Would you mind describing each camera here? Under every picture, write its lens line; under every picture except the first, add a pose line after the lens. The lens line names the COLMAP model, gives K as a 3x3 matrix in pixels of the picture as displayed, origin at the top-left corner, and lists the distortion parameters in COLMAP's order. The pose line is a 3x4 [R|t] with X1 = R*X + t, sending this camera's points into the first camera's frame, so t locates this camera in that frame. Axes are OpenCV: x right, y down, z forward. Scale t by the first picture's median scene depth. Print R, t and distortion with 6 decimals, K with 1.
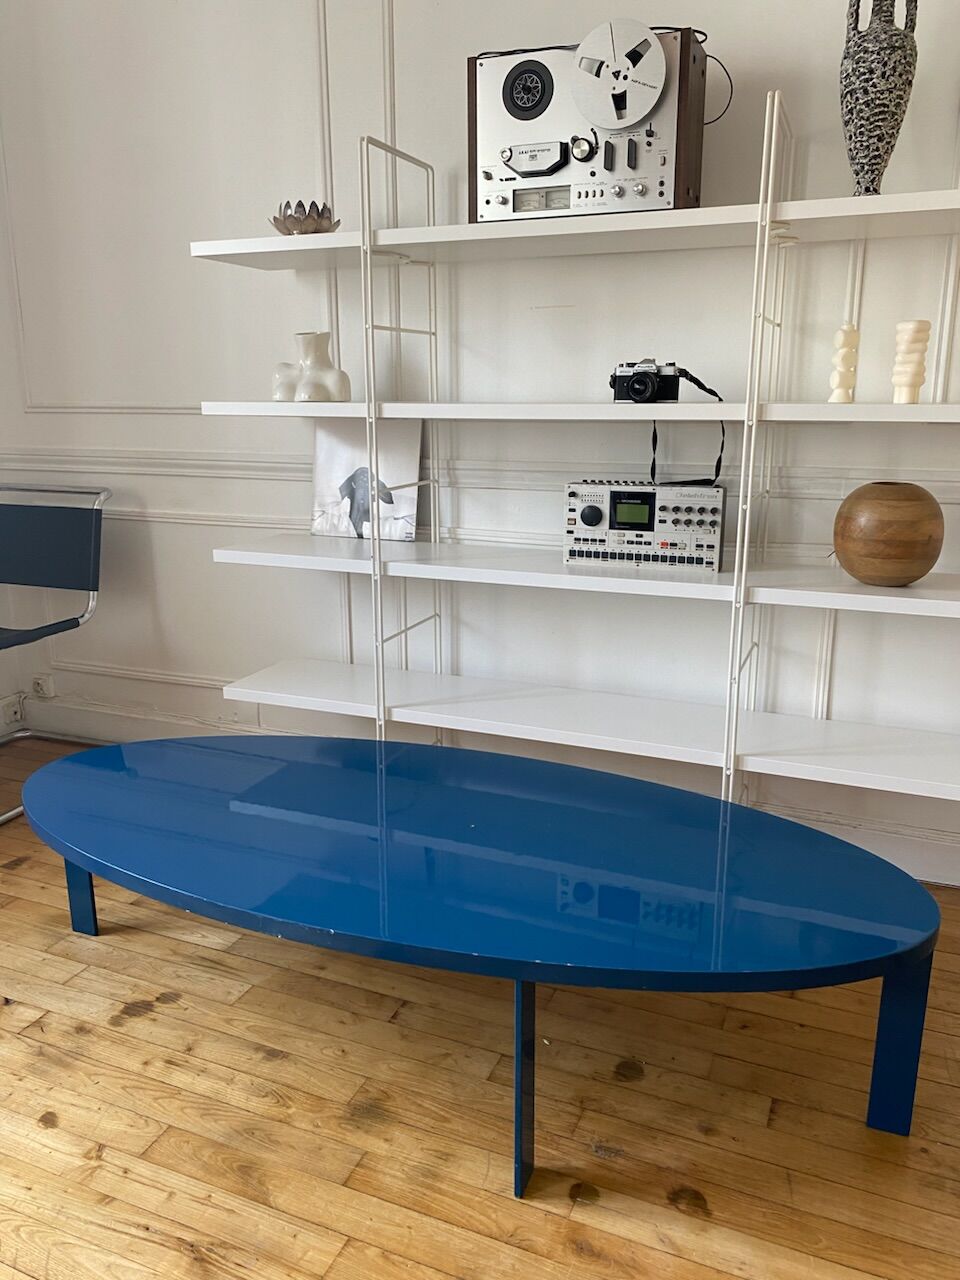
lens RADIAL K [[989.5, 0, 473.3], [0, 989.5, 633.9], [0, 0, 1]] dist [0.068179, -0.087369]
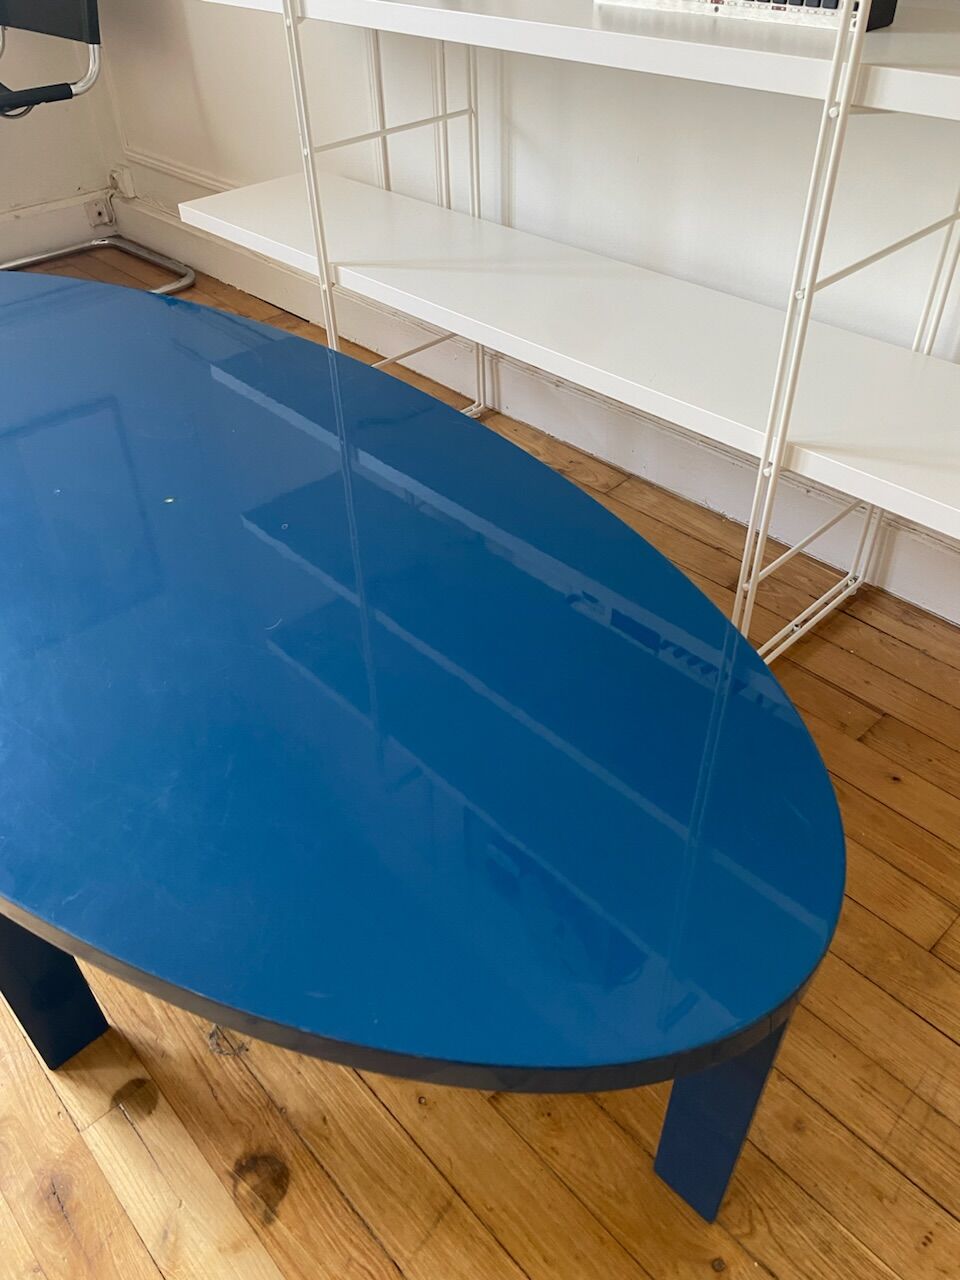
lens RADIAL K [[983.9, 0, 480.0], [0, 983.9, 640.0], [0, 0, 1]] dist [0.028840, -0.041083]
pose [[0.914122, 0.246080, -0.322220, 0.299985], [-0.080570, 0.889148, 0.450471, -0.004832], [0.397353, -0.385824, 0.832616, 0.455574]]
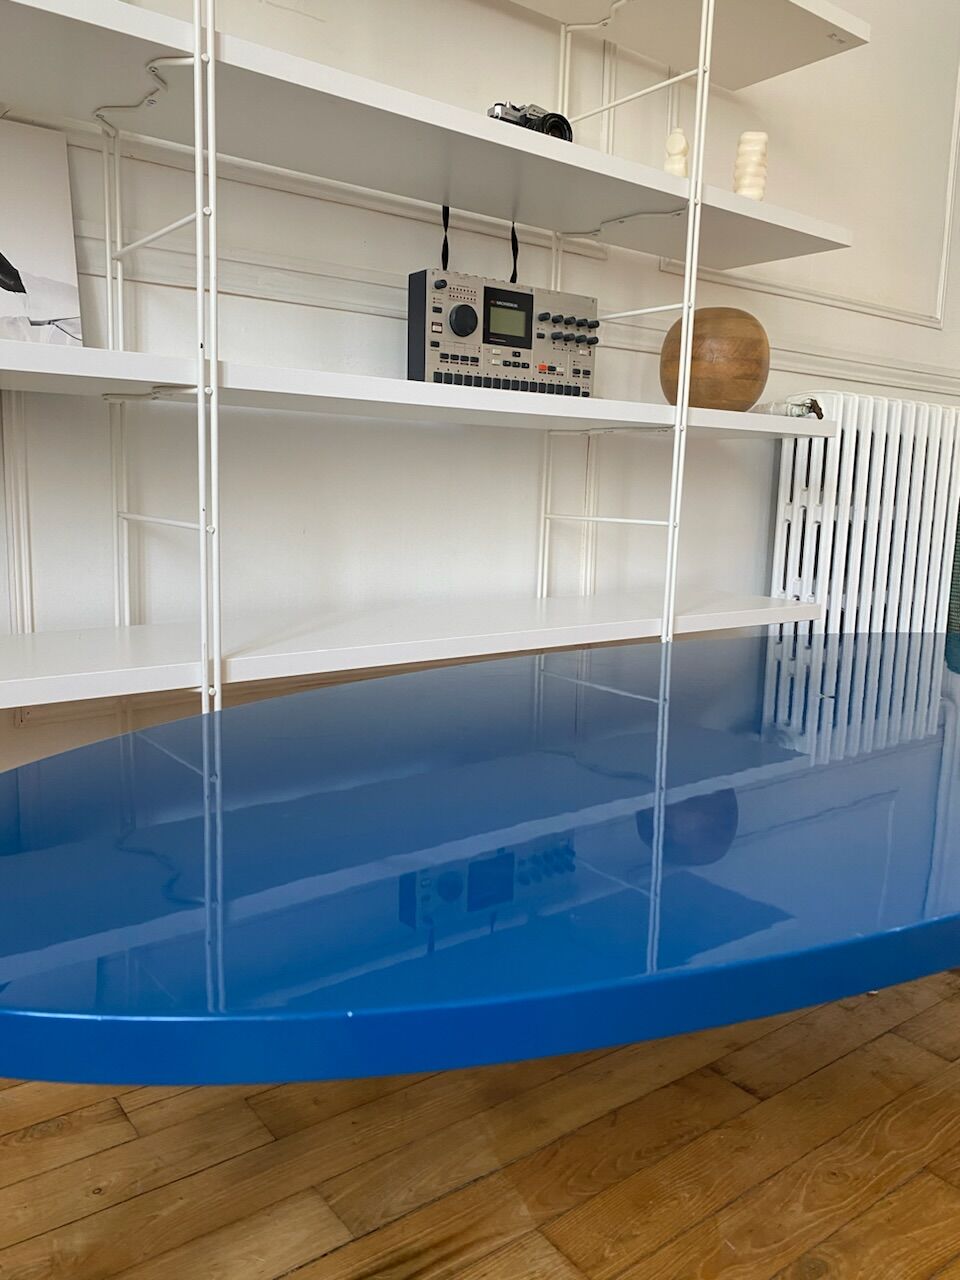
lens RADIAL K [[979.2, 0, 473.3], [0, 979.2, 633.7], [0, 0, 1]] dist [0.033934, -0.039640]
pose [[0.499074, -0.111773, 0.859320, -0.508575], [0.184614, 0.982595, 0.020588, 0.085369], [-0.846665, 0.148367, 0.511023, 0.703745]]
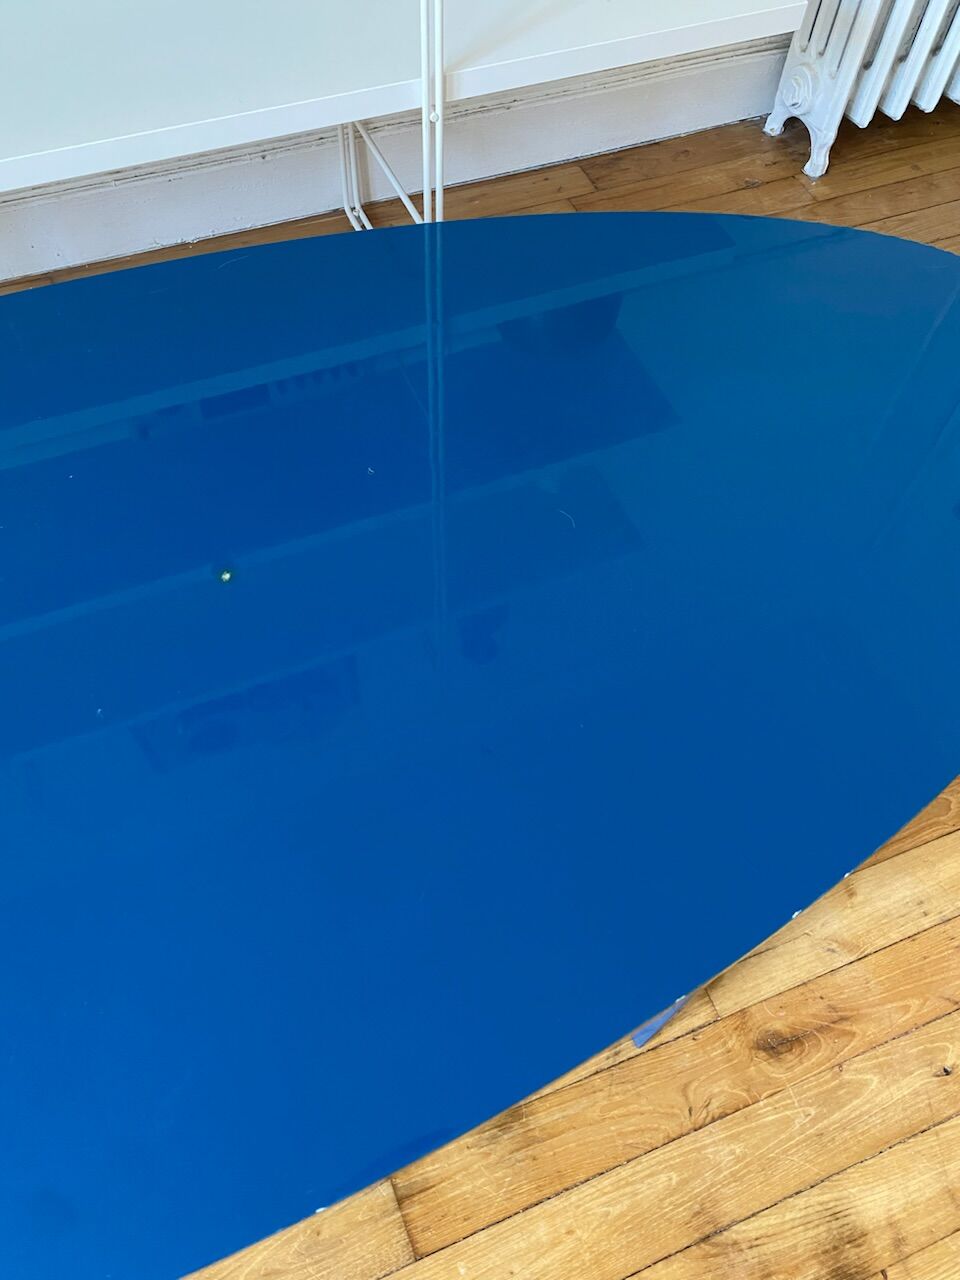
lens RADIAL K [[979.2, 0, 473.3], [0, 979.2, 633.7], [0, 0, 1]] dist [0.033934, -0.039640]
pose [[0.703561, -0.591770, 0.393460, -0.080825], [0.143561, 0.660616, 0.736870, -0.052512], [-0.695983, -0.461947, 0.549738, 0.573807]]
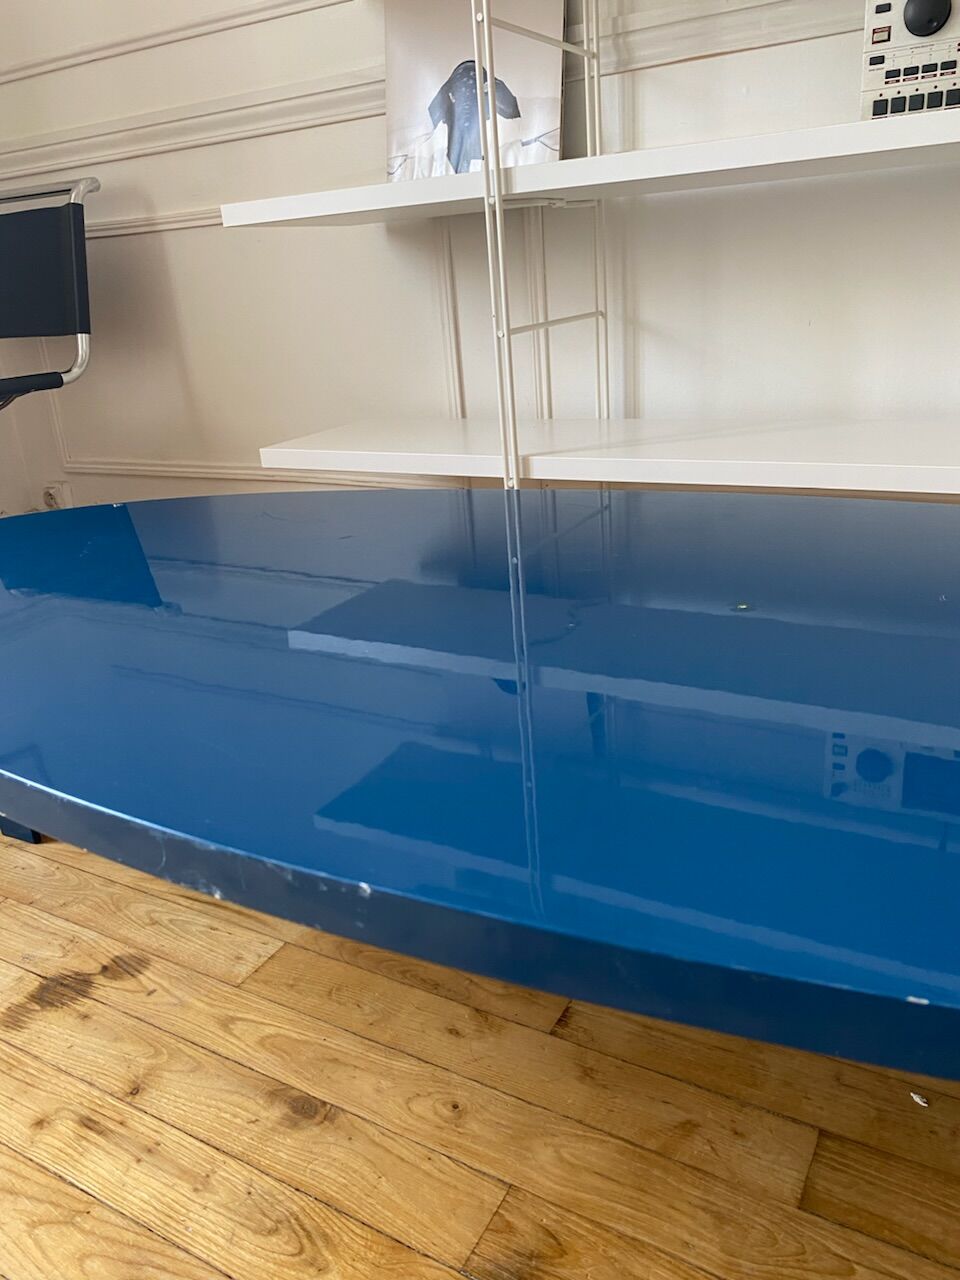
lens RADIAL K [[979.6, 0, 484.1], [0, 979.6, 630.3], [0, 0, 1]] dist [0.012040, -0.000188]
pose [[0.991759, -0.025430, -0.125569, -0.045303], [0.039353, 0.993188, 0.109677, 0.125940], [0.121924, -0.113715, 0.986004, 0.480259]]
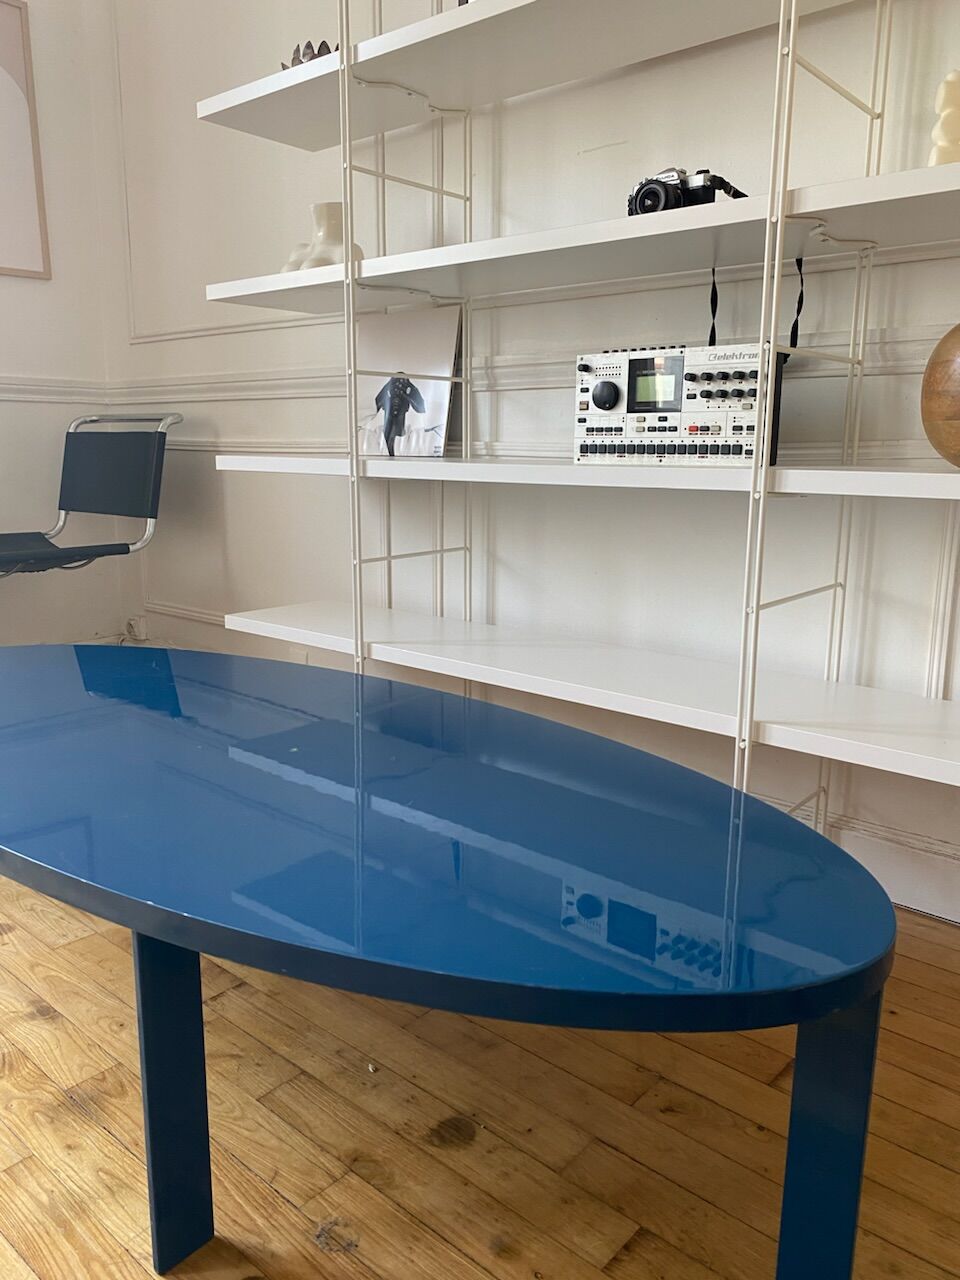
lens RADIAL K [[979.2, 0, 473.3], [0, 979.2, 633.7], [0, 0, 1]] dist [0.033934, -0.039640]
pose [[0.949223, 0.071029, -0.306482, 0.275099], [-0.087091, 0.995435, -0.039038, 0.102455], [0.302311, 0.063747, 0.951075, 0.282977]]
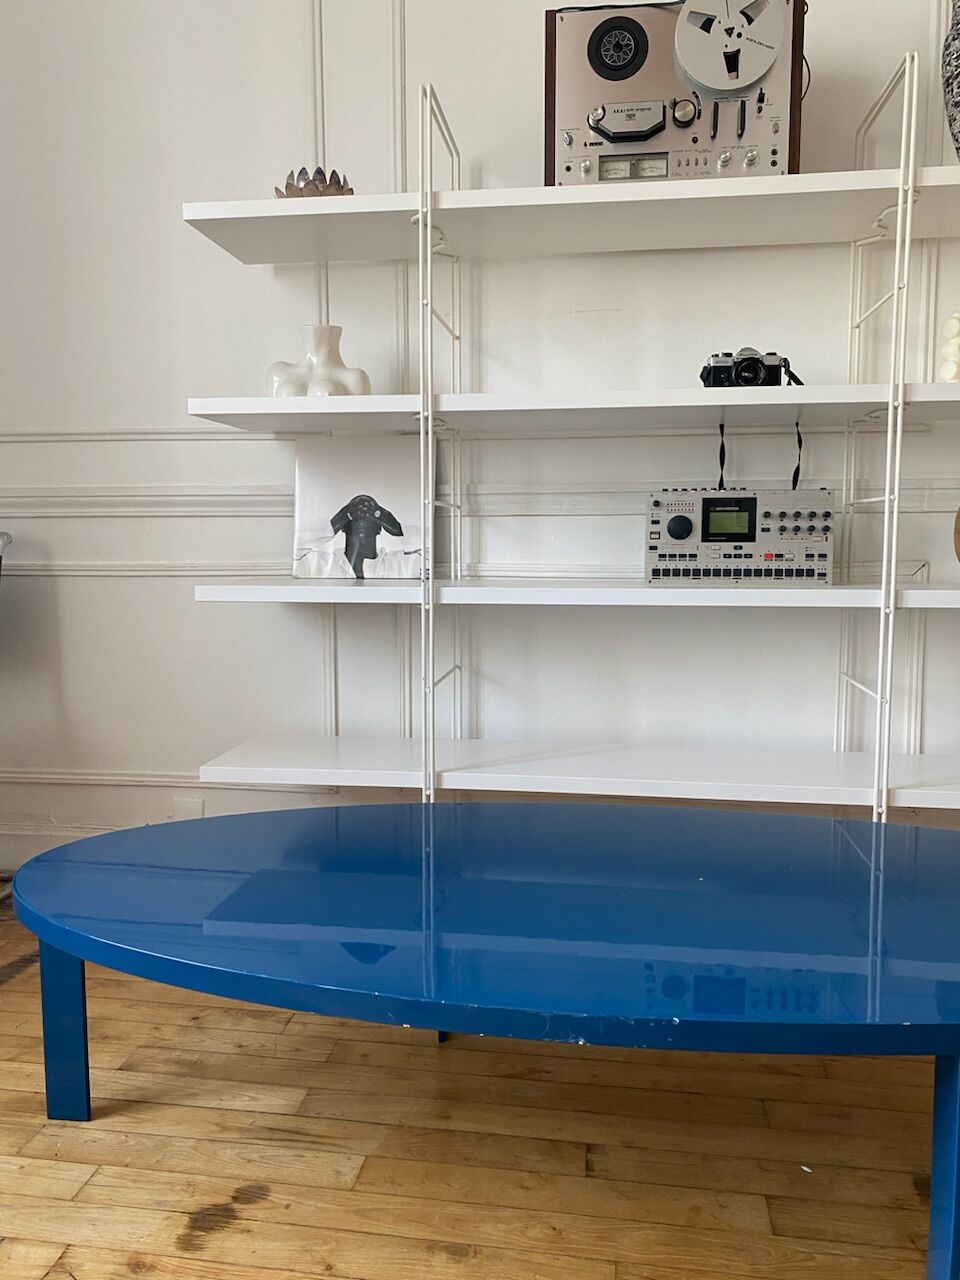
lens RADIAL K [[984.3, 0, 478.6], [0, 984.3, 631.7], [0, 0, 1]] dist [0.043495, -0.042210]
pose [[0.966605, -0.021173, 0.255395, -0.284502], [0.058785, 0.988327, -0.140550, 0.085094], [-0.249438, 0.150869, 0.956566, 0.241953]]
